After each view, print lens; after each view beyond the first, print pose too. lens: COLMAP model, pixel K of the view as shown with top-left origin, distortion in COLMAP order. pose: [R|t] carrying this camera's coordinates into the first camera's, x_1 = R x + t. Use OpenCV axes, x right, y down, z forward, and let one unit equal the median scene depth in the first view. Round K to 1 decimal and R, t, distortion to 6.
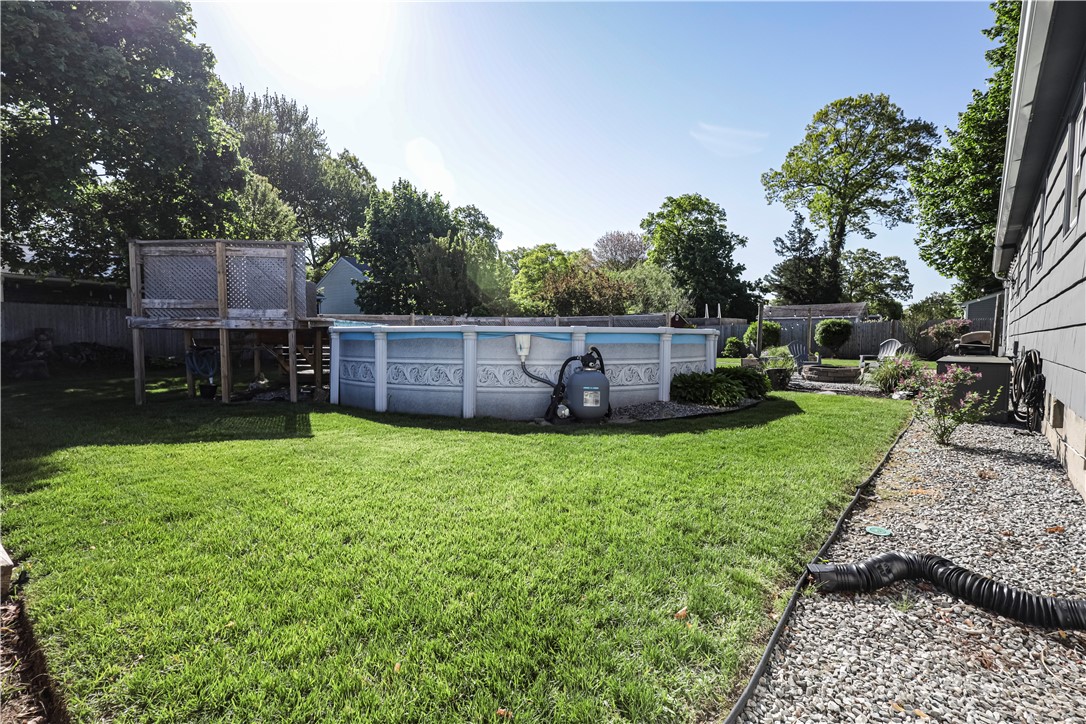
lens RADIAL K [[494.3, 0, 544.3], [0, 494.3, 354.8], [0, 0, 1]] dist [0.001343, 0.001660]
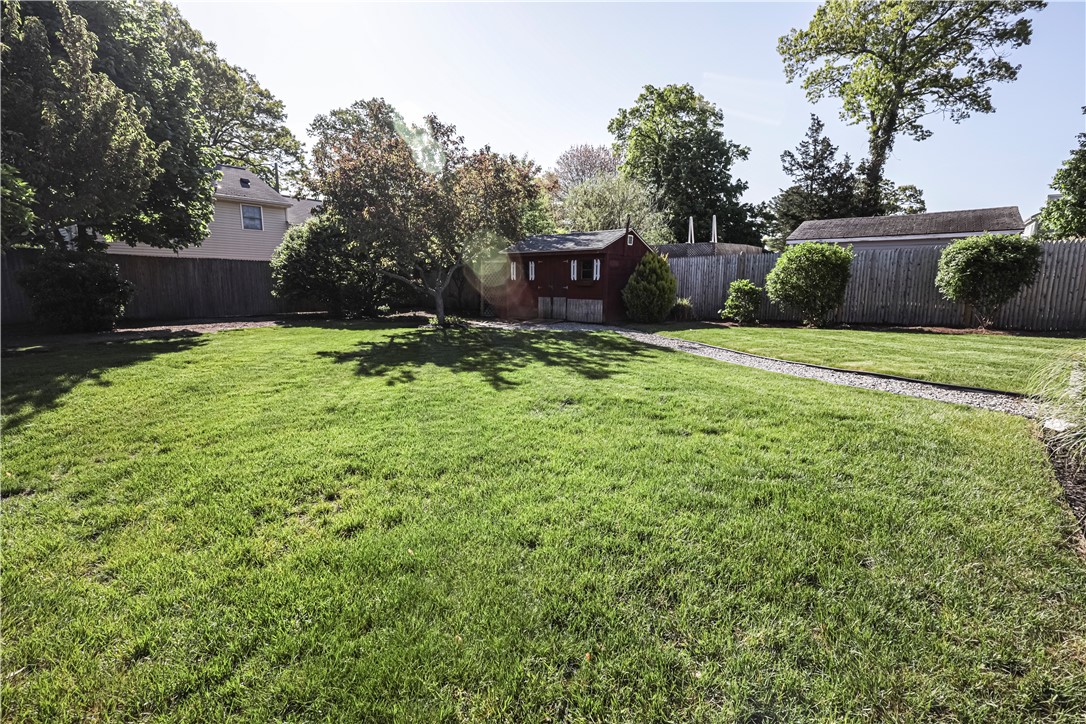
lens RADIAL K [[494.3, 0, 540.2], [0, 494.3, 365.3], [0, 0, 1]] dist [0.001343, 0.001660]
pose [[0.999770, -0.007256, 0.020178, 0.075541], [0.004507, 0.991099, 0.133052, -0.007705], [-0.020964, -0.132930, 0.990904, 0.223102]]
